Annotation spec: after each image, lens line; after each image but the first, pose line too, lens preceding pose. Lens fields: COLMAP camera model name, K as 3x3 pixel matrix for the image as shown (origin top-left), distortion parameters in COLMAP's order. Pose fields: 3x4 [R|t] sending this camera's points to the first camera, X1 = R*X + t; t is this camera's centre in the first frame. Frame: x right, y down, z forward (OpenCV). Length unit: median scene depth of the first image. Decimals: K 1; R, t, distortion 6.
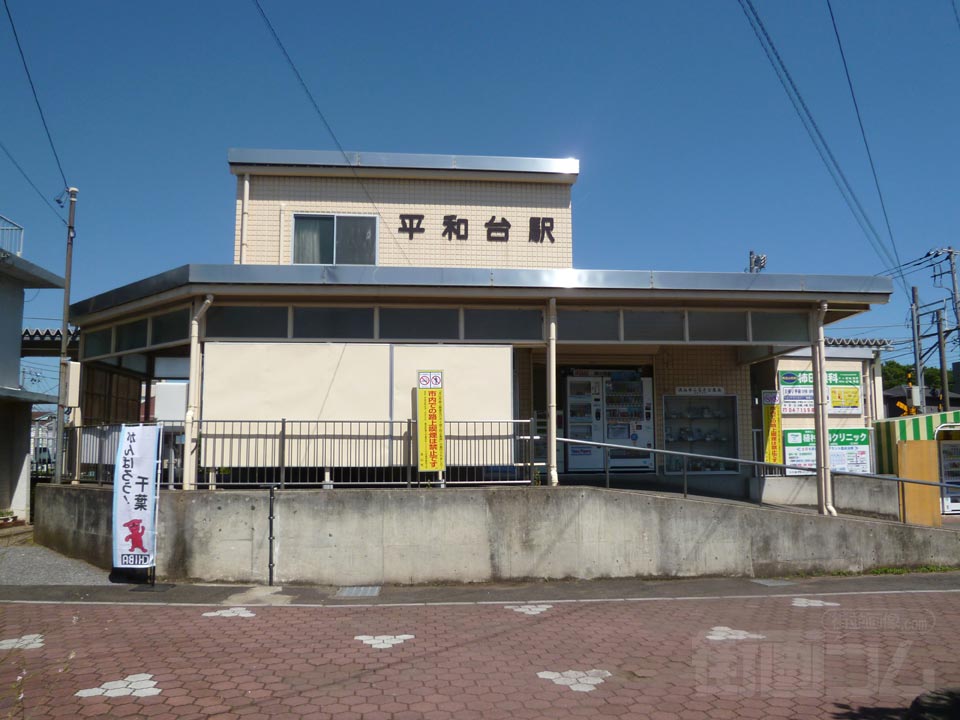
lens RADIAL K [[810.6, 0, 478.2], [0, 810.6, 356.8], [0, 0, 1]] dist [-0.054179, 0.013381]
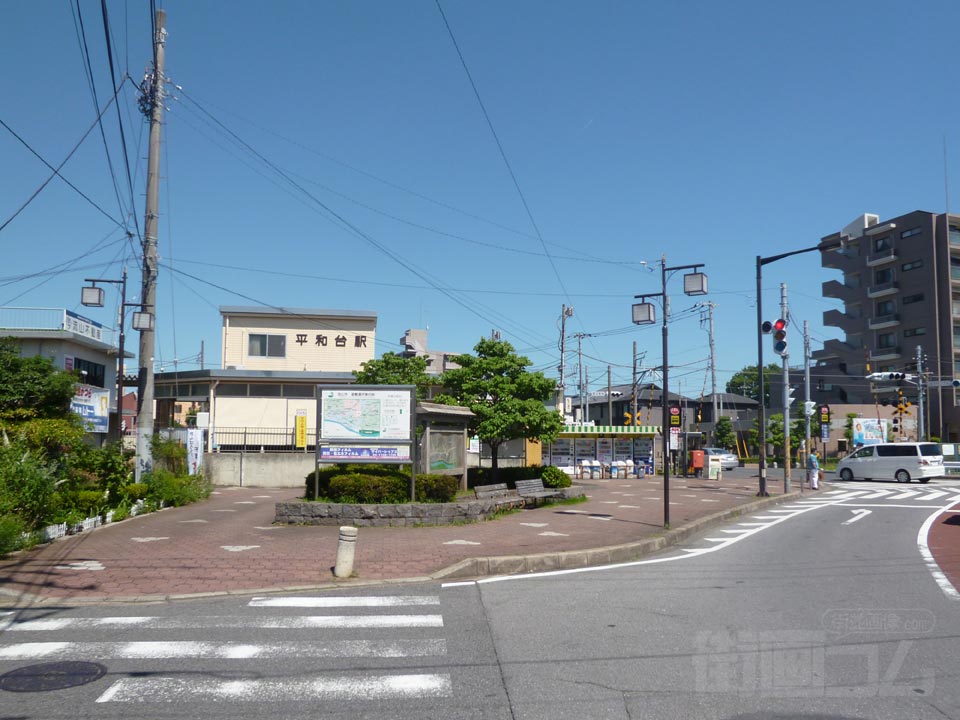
lens RADIAL K [[810.6, 0, 478.9], [0, 810.6, 363.1], [0, 0, 1]] dist [-0.054179, 0.013381]
pose [[0.997227, 0.016594, 0.072543, 0.306358], [-0.018020, 0.999656, 0.019045, -0.183597], [-0.072202, -0.020299, 0.997183, -1.583637]]
